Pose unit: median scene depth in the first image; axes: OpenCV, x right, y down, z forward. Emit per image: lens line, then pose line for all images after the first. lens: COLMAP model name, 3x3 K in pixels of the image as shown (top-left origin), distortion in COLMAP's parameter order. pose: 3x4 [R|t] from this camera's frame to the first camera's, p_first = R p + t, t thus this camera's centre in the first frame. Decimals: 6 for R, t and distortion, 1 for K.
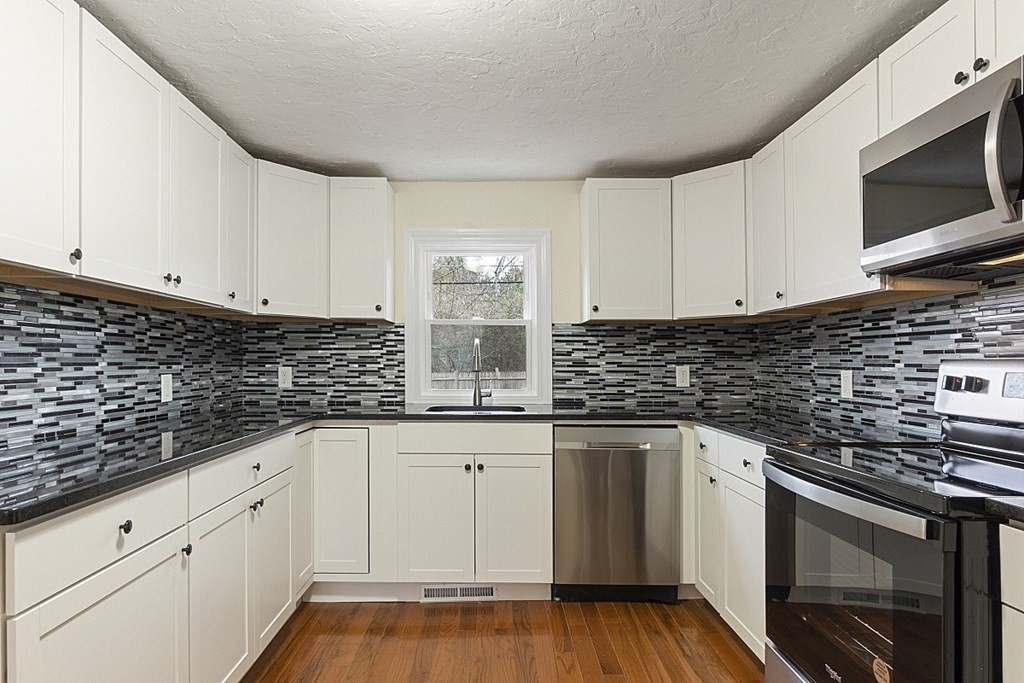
lens RADIAL K [[579.5, 0, 511.5], [0, 579.5, 348.8], [0, 0, 1]] dist [-0.011863, -0.000603]
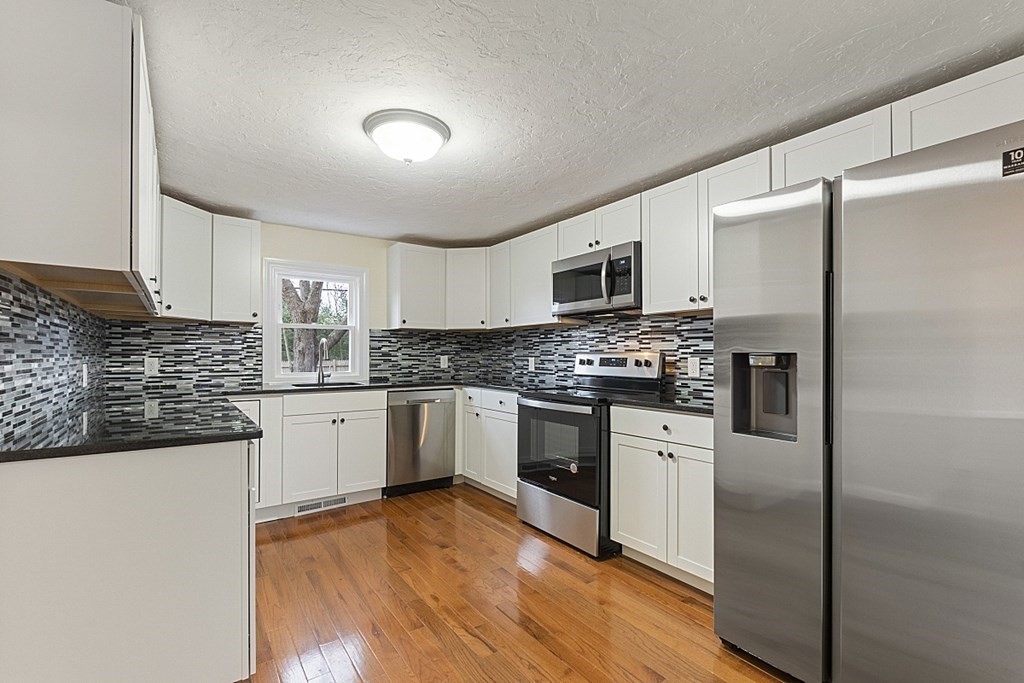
lens RADIAL K [[444.0, 0, 512.3], [0, 444.0, 345.7], [0, 0, 1]] dist [-0.007676, 0.000354]
pose [[0.814273, 0.009375, 0.580406, -0.341405], [-0.011950, 0.999928, 0.000614, -0.004449], [-0.580359, -0.007436, 0.814327, -0.222513]]
